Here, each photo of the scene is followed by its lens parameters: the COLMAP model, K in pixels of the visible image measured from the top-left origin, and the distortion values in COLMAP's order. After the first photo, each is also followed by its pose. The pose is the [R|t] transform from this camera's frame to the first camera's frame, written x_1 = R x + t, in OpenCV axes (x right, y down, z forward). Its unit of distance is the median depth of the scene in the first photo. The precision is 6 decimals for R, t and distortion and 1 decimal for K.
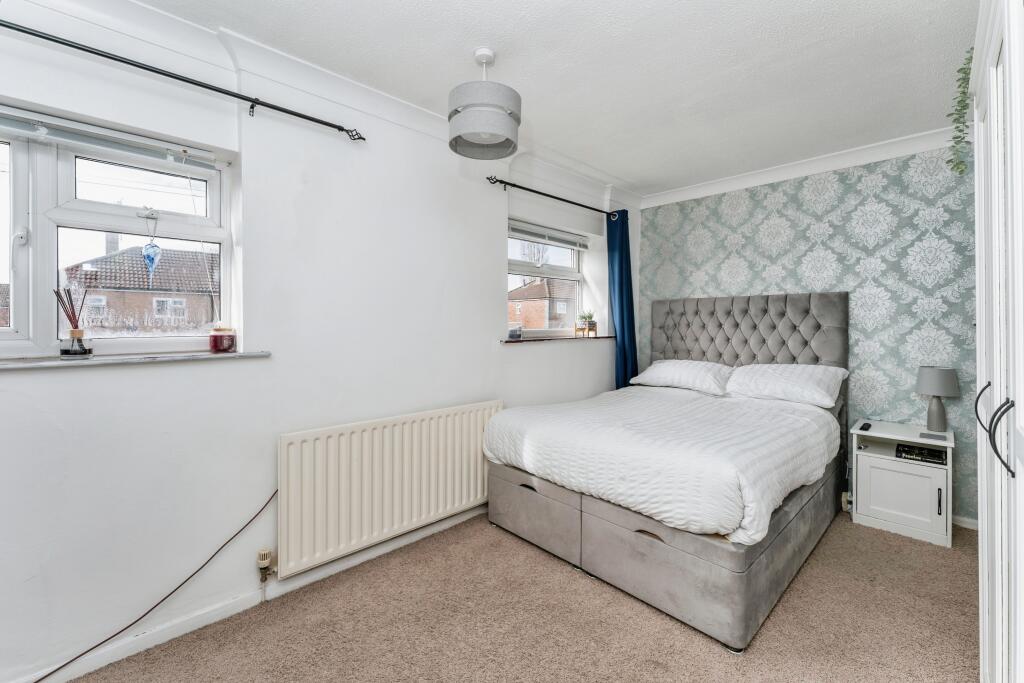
lens RADIAL K [[444.4, 0, 510.7], [0, 444.4, 324.5], [0, 0, 1]] dist [0.030224, -0.000009]
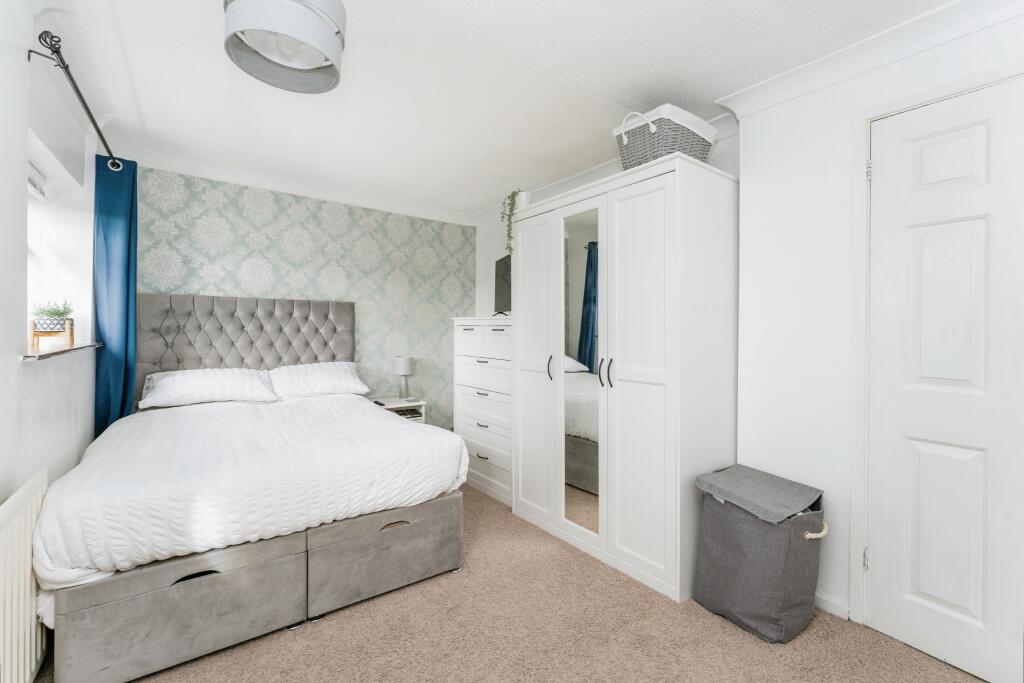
lens RADIAL K [[424.9, 0, 509.6], [0, 424.9, 329.8], [0, 0, 1]] dist [-0.001187, -0.000147]
pose [[0.146998, -0.002493, 0.989134, -0.321247], [-0.012011, 0.999919, 0.004305, -0.004345], [-0.989064, -0.012513, 0.146956, 0.327316]]
